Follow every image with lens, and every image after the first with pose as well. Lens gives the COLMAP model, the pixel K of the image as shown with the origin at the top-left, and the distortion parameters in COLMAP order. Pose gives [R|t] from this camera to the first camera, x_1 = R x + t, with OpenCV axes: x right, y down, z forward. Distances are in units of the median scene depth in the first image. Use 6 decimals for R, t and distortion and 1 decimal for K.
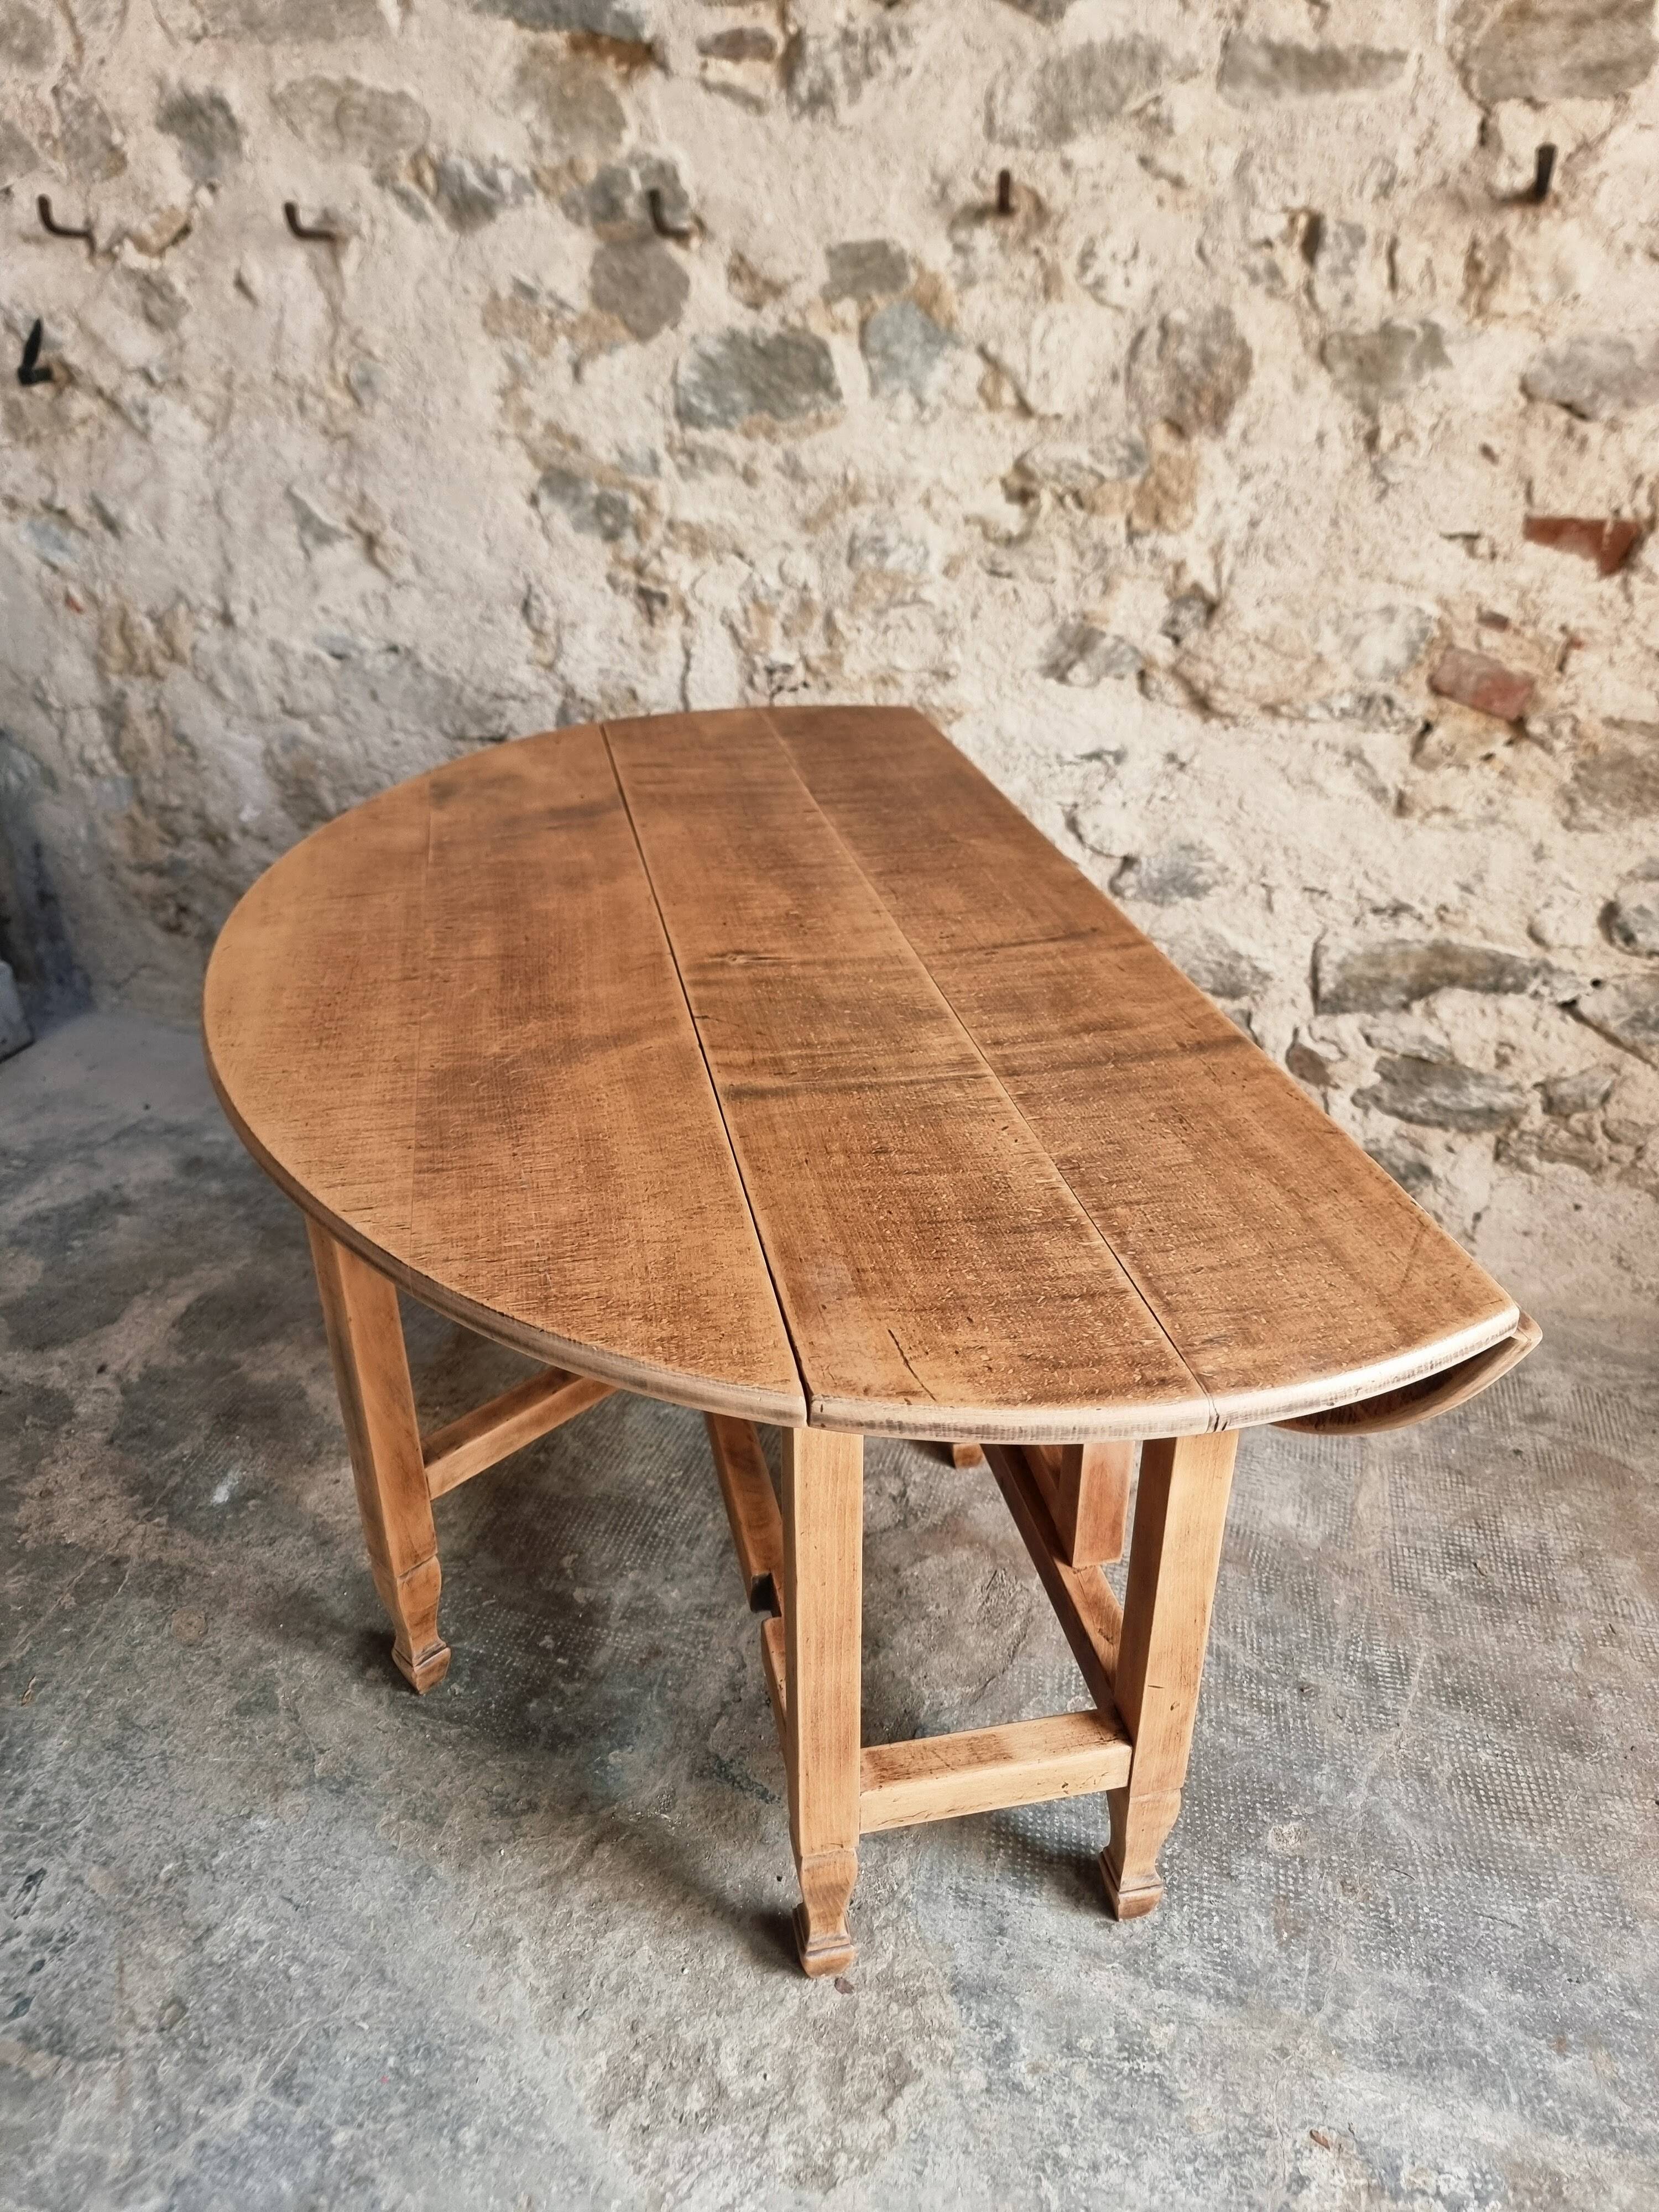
lens RADIAL K [[1558.4, 0, 820.0], [0, 1558.4, 1100.7], [0, 0, 1]] dist [0.044187, -0.047990]
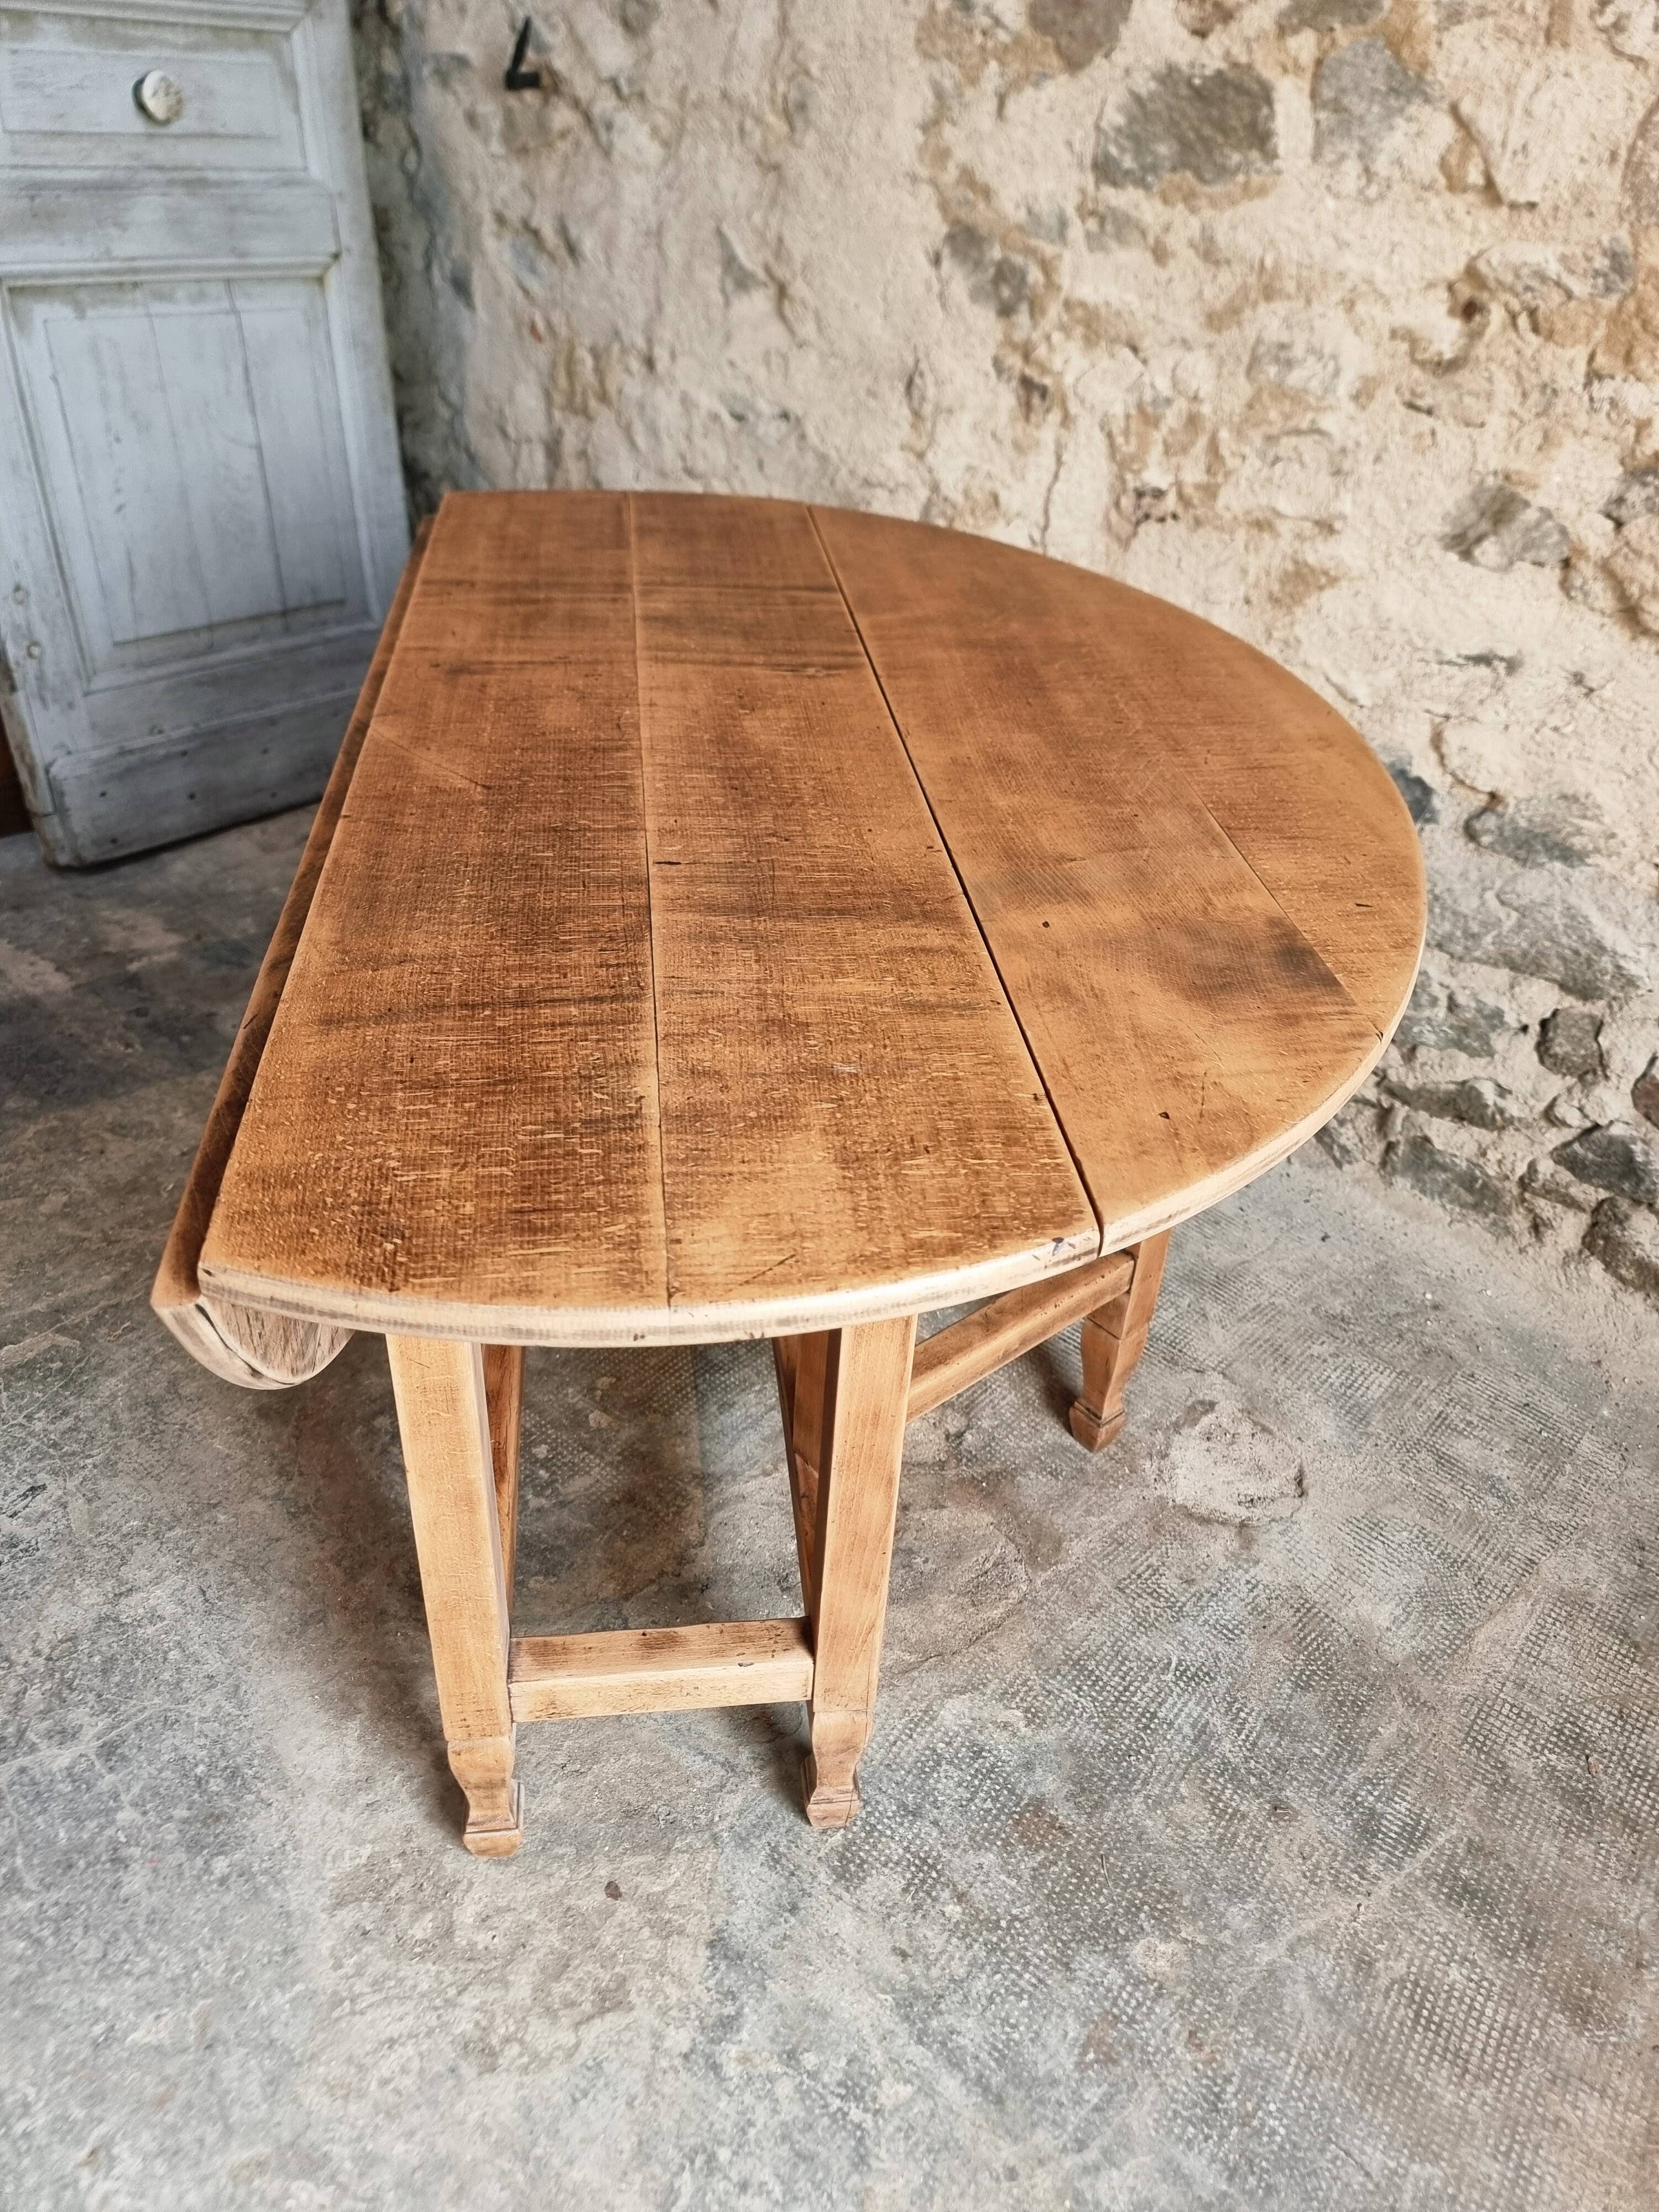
lens RADIAL K [[1566.0, 0, 827.5], [0, 1566.0, 1133.0], [0, 0, 1]] dist [0.061630, -0.066616]
pose [[0.908359, 0.275182, -0.314895, 0.200109], [-0.236894, 0.959122, 0.154807, -0.035875], [0.344623, -0.066024, 0.936417, 0.114761]]
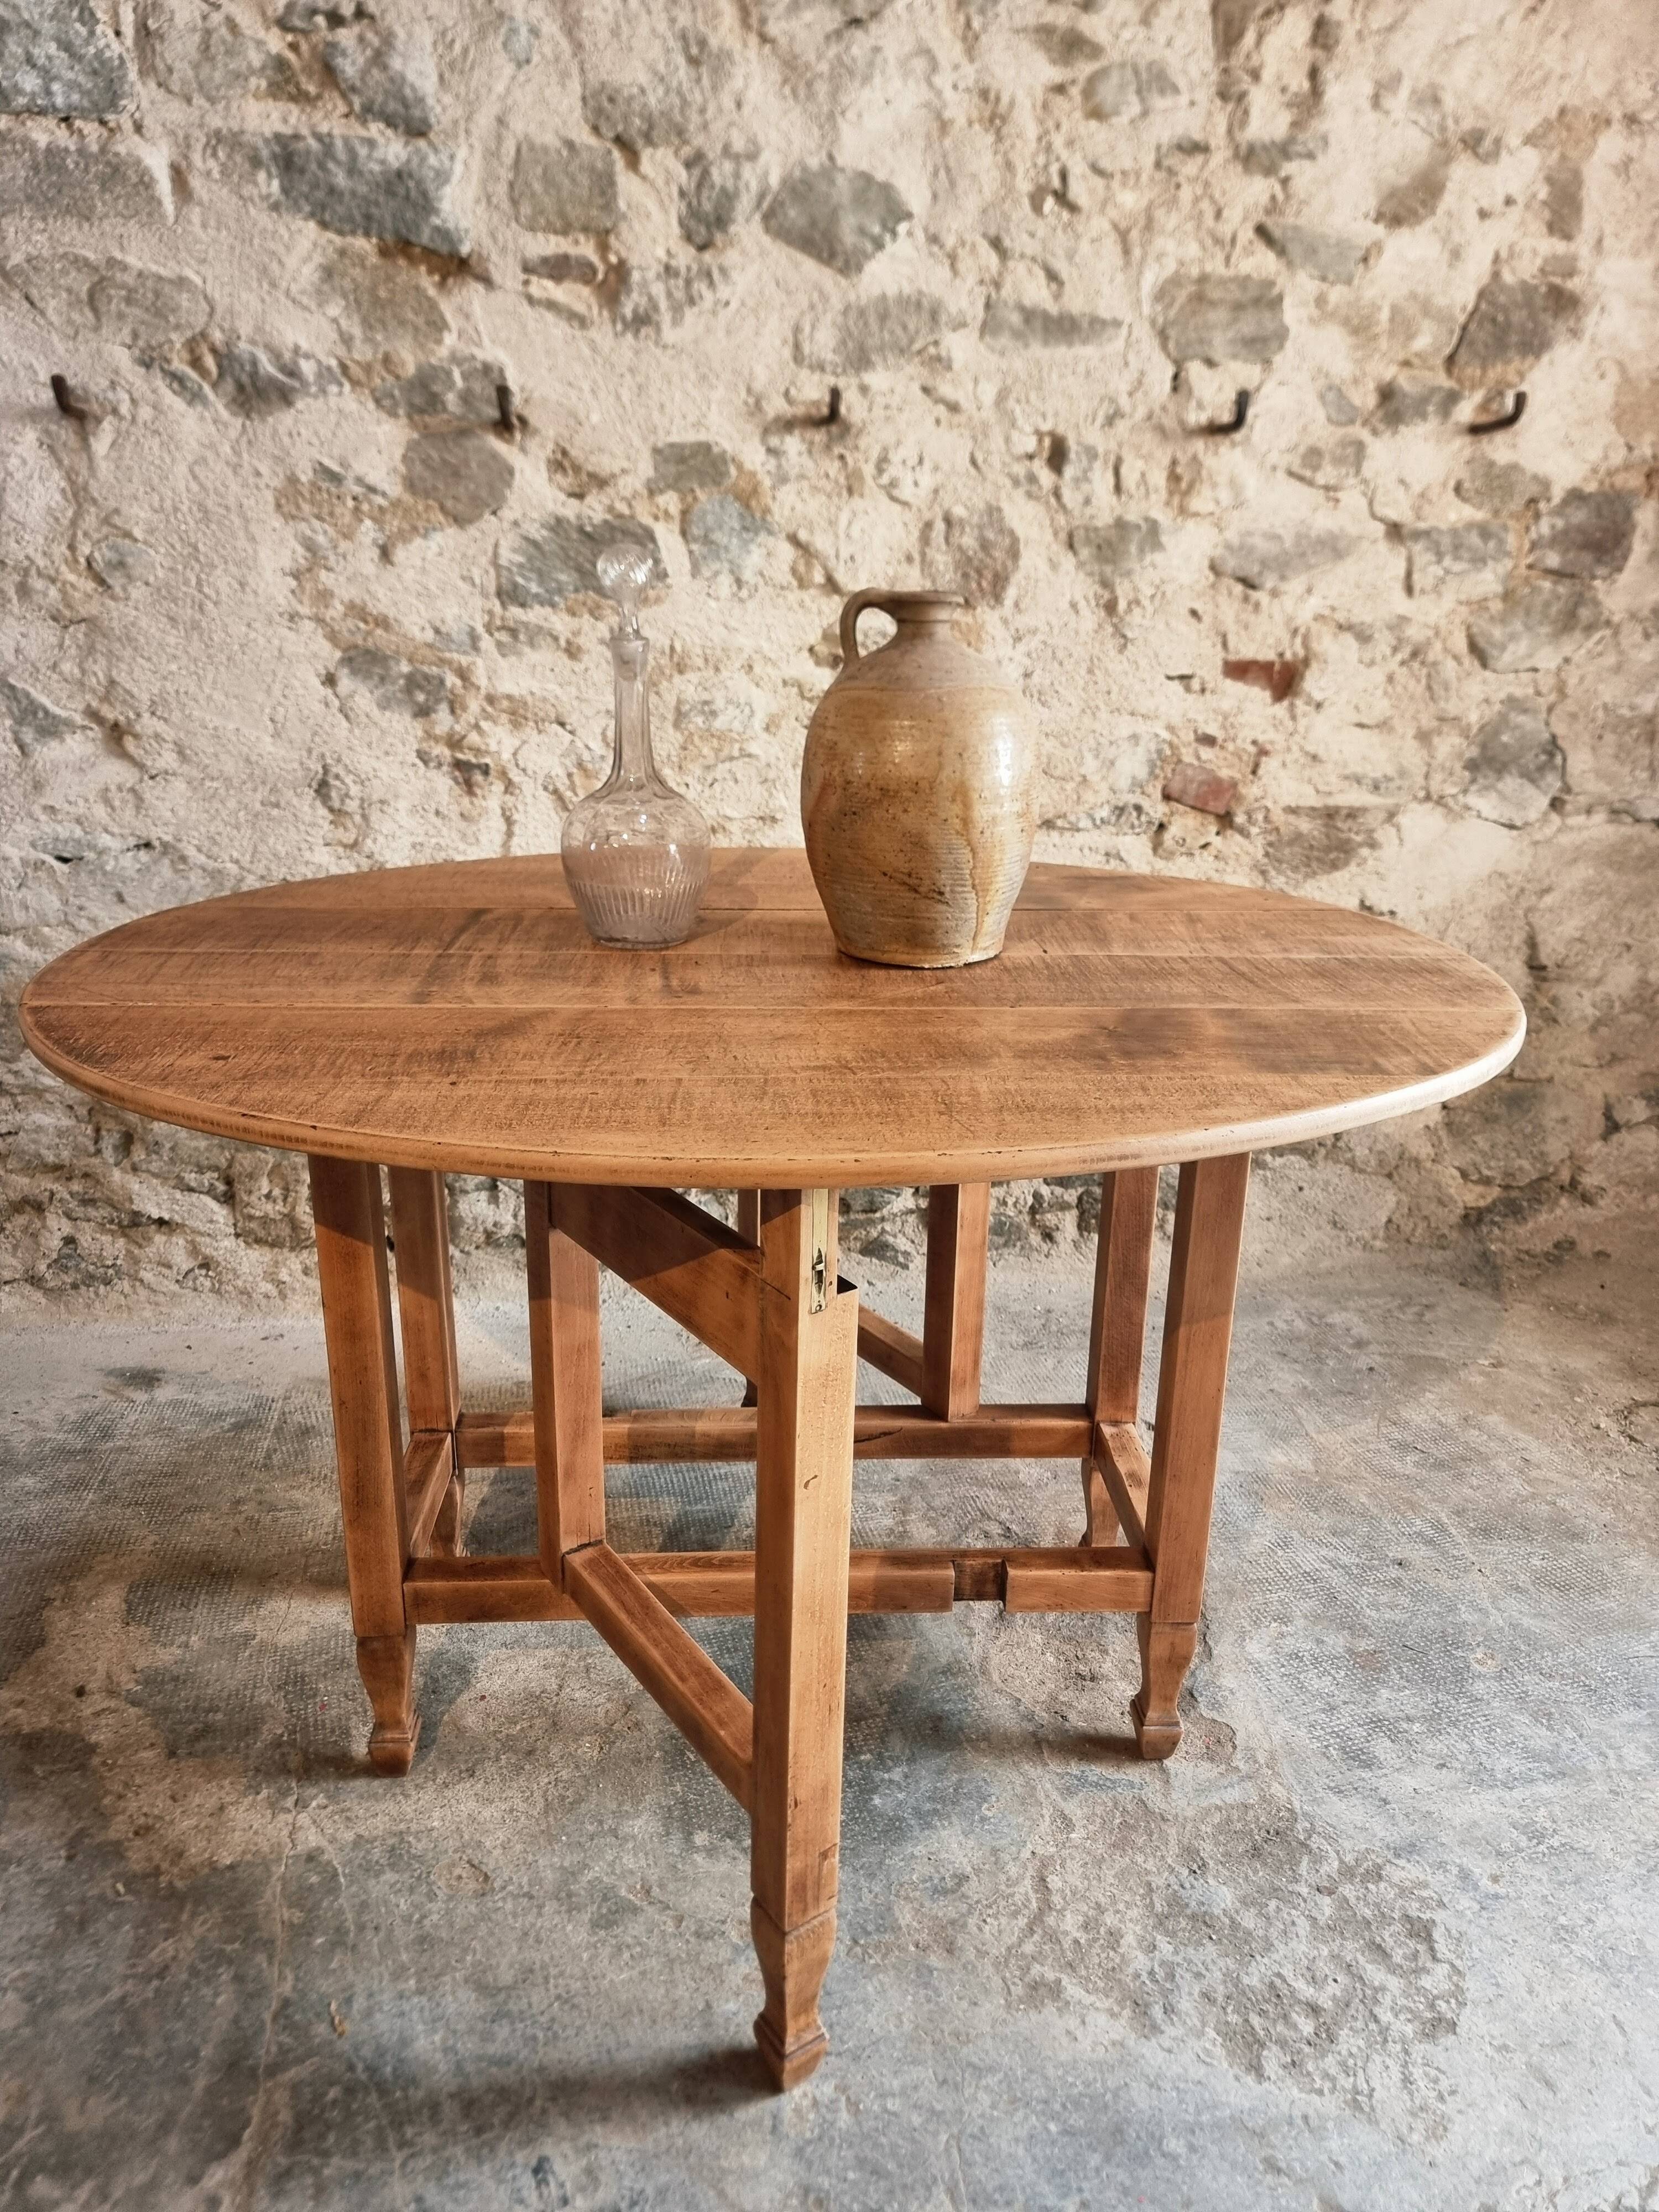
lens RADIAL K [[1552.4, 0, 810.3], [0, 1552.4, 1109.3], [0, 0, 1]] dist [0.056763, -0.058320]
pose [[0.866234, -0.149927, 0.476613, -0.475823], [0.217847, 0.971803, -0.090234, 0.034491], [-0.449646, 0.181992, 0.874470, 0.065284]]
